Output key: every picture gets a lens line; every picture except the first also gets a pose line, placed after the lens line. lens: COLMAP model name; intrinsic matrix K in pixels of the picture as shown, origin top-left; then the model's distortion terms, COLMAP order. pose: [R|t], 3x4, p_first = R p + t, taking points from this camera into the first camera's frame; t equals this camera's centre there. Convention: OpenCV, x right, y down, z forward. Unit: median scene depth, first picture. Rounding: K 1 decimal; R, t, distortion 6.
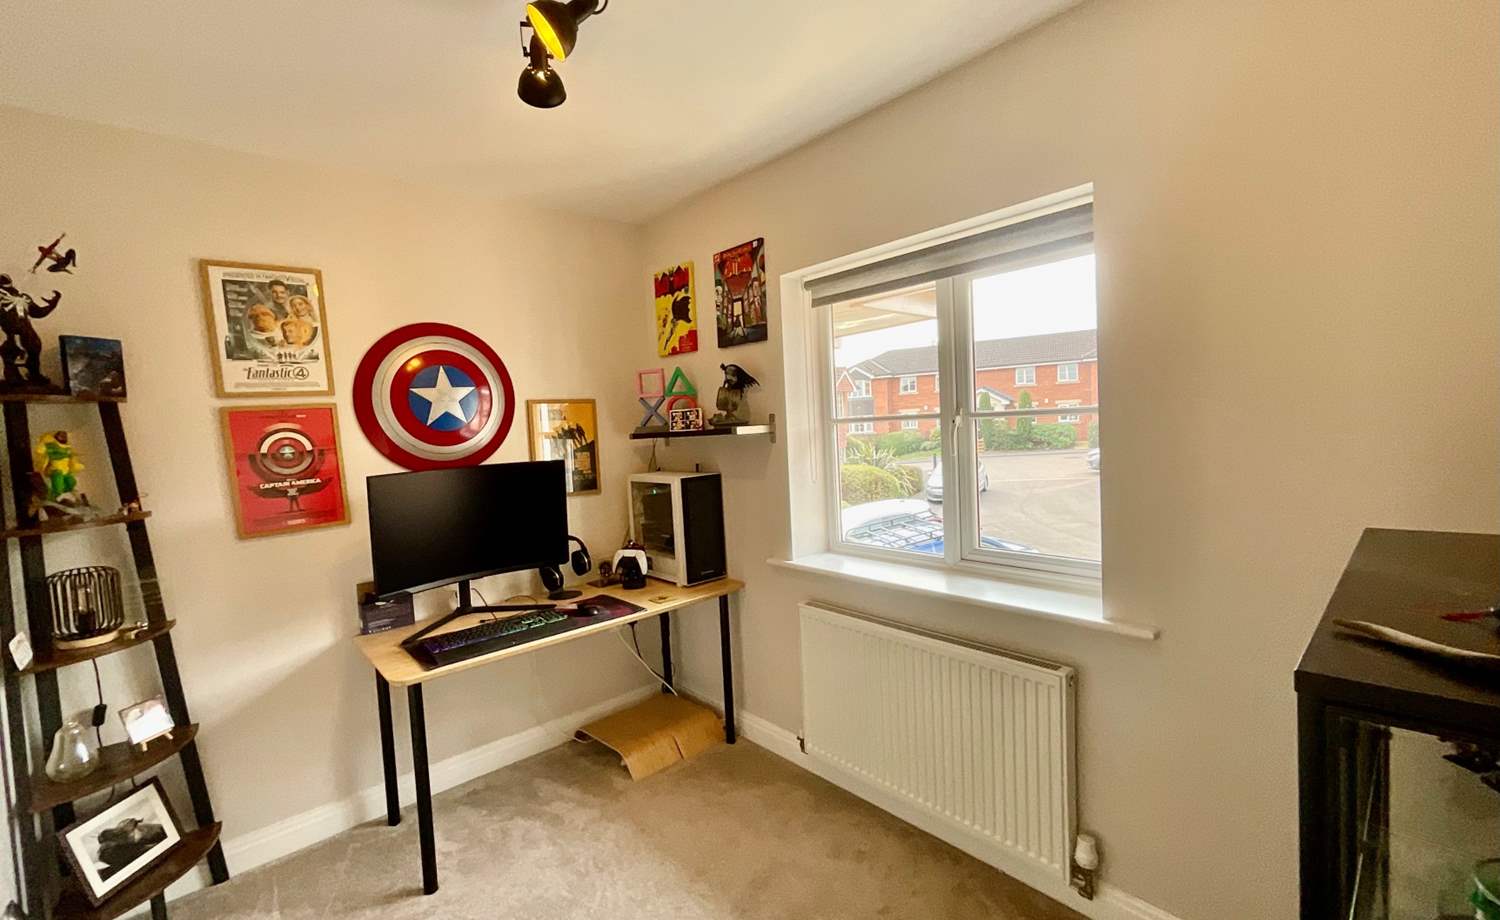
lens RADIAL K [[627.6, 0, 734.2], [0, 627.6, 462.2], [0, 0, 1]] dist [-0.000195, 0.000428]
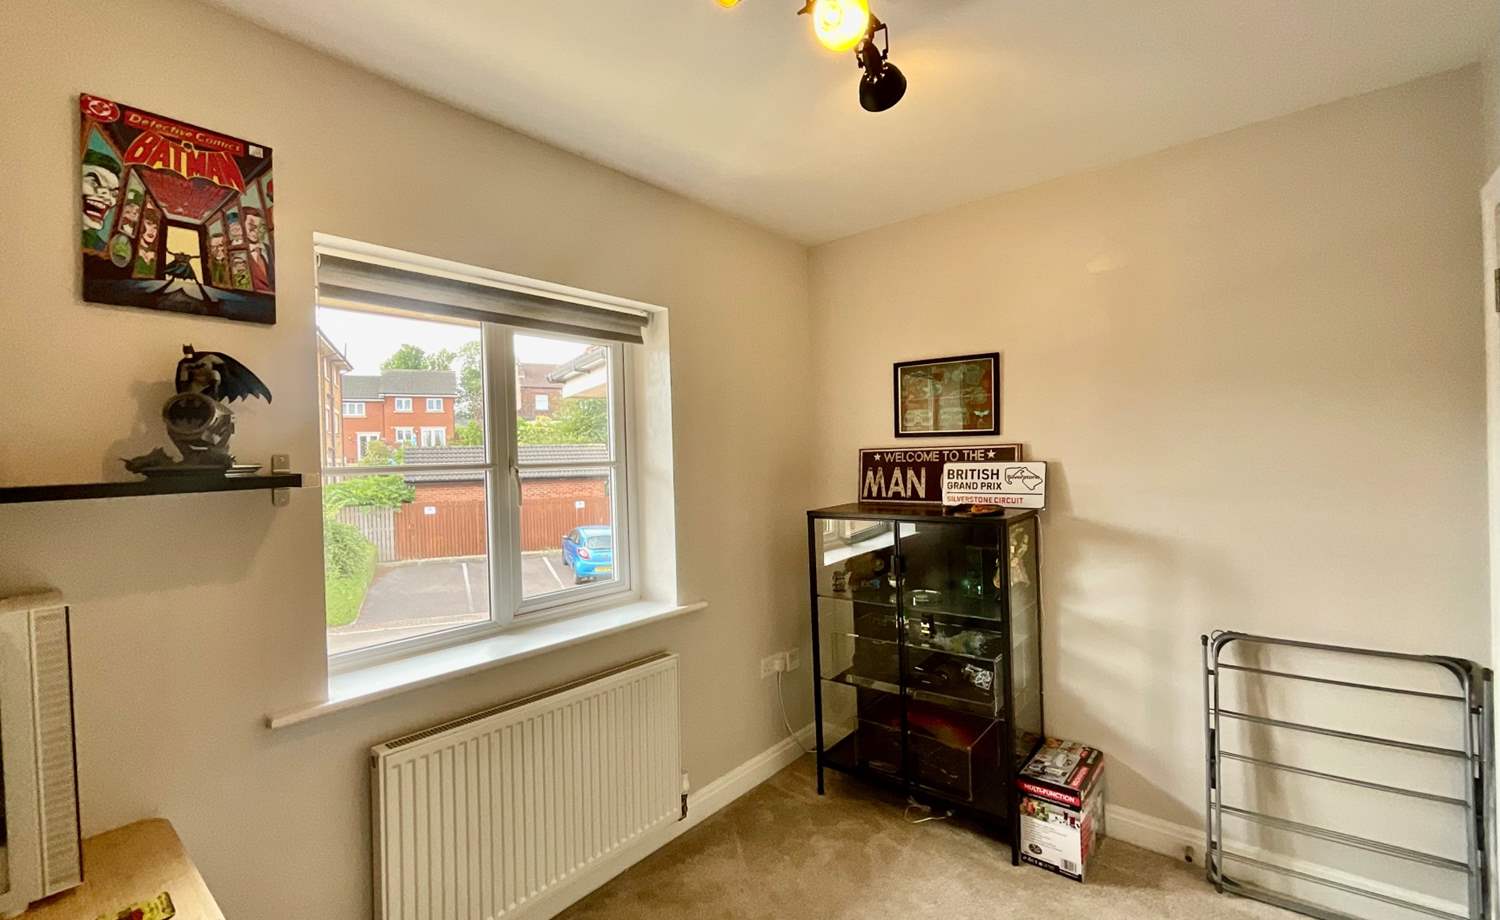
lens RADIAL K [[627.6, 0, 742.9], [0, 627.6, 458.4], [0, 0, 1]] dist [-0.000195, 0.000428]
pose [[-0.131729, 0.050916, 0.989977, -0.547799], [0.087657, 0.995366, -0.039530, -0.012935], [-0.987402, 0.081571, -0.135582, 0.645644]]
